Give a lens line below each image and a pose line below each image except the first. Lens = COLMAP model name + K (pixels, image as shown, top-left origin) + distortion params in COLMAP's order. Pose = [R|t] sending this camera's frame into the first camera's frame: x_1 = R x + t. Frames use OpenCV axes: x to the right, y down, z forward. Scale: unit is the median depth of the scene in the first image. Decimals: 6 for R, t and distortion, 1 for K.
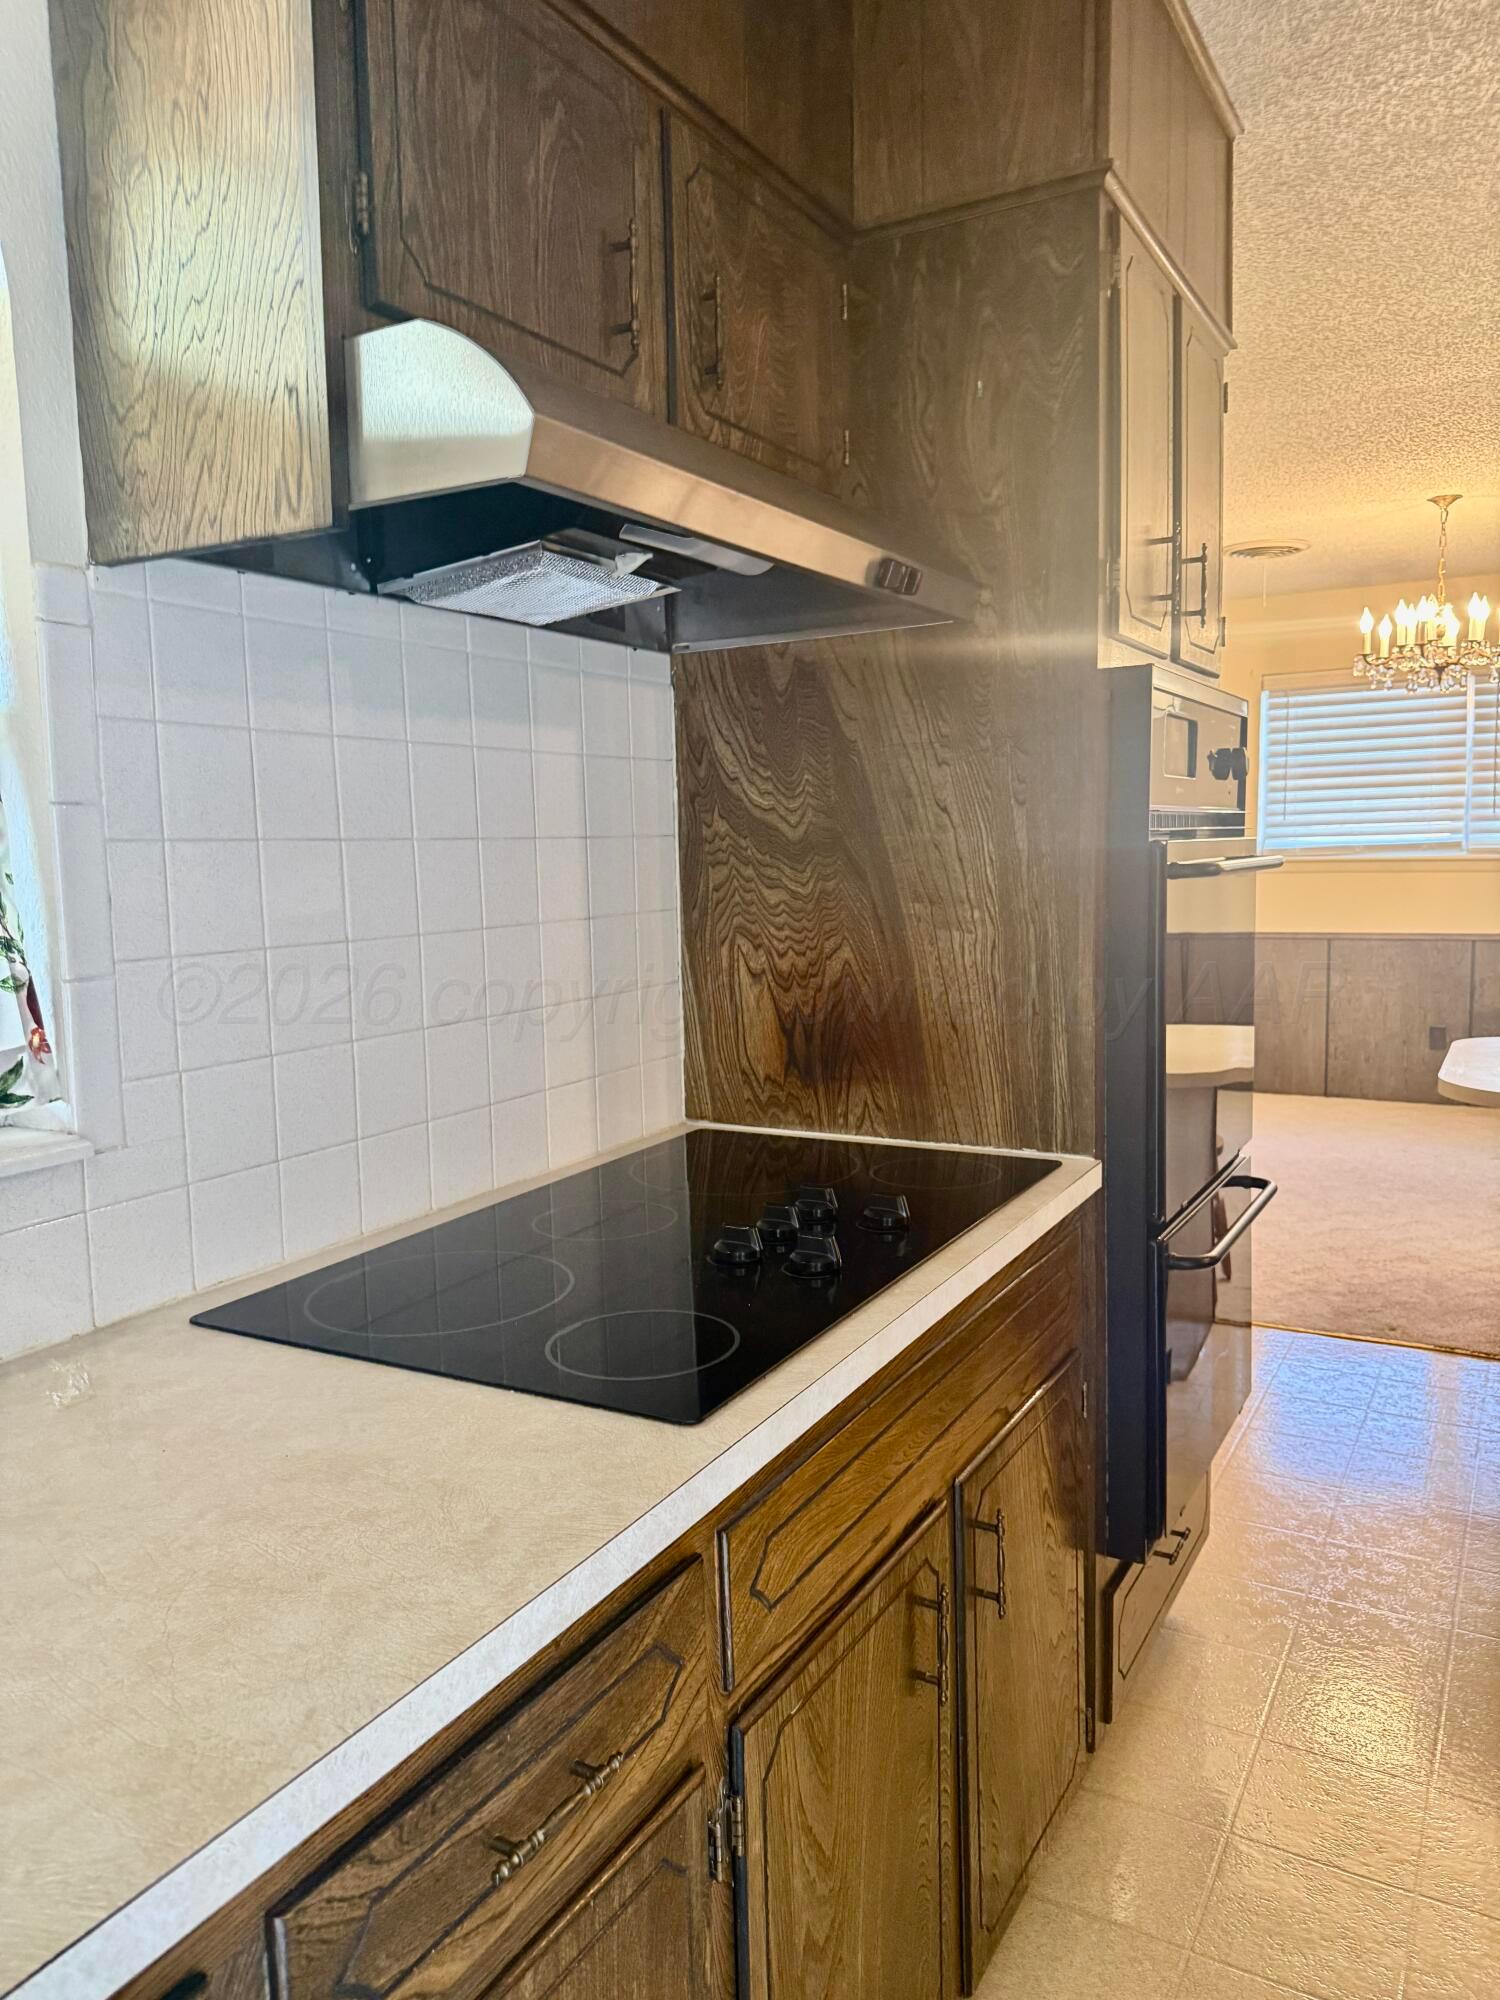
lens RADIAL K [[1434.2, 0, 746.9], [0, 1434.2, 996.8], [0, 0, 1]] dist [-0.000441, -0.003219]
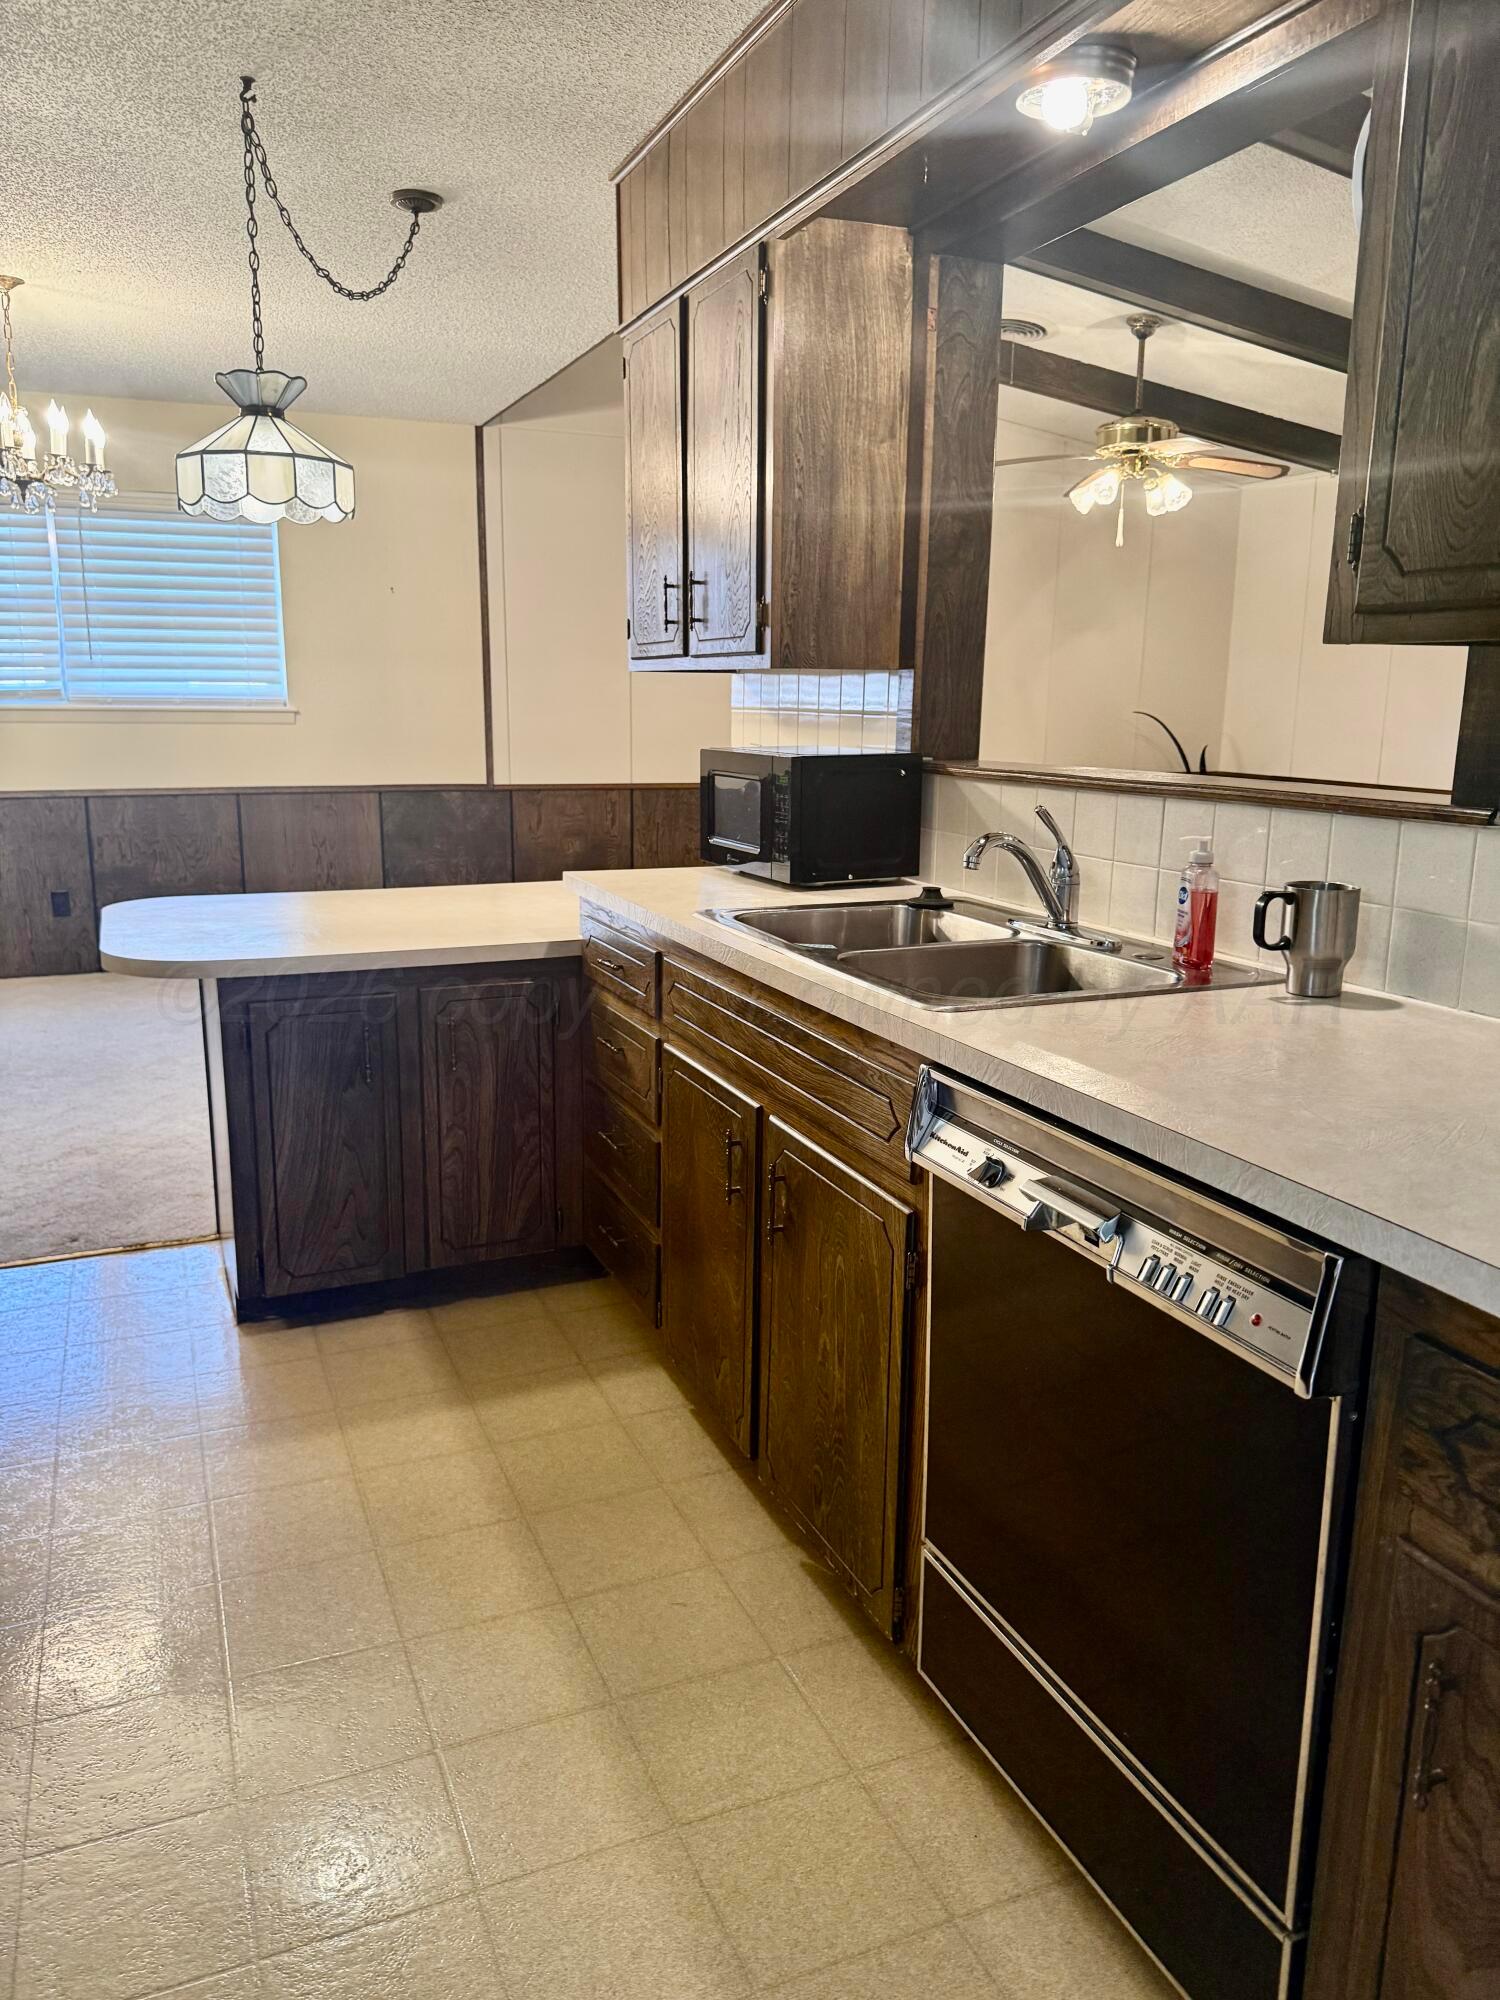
lens RADIAL K [[1434.2, 0, 744.1], [0, 1434.2, 997.8], [0, 0, 1]] dist [-0.000441, -0.003219]
pose [[0.612457, -0.138207, 0.778328, 0.032901], [0.063269, 0.990009, 0.126010, -0.000226], [-0.787968, -0.027931, 0.615083, 0.121007]]
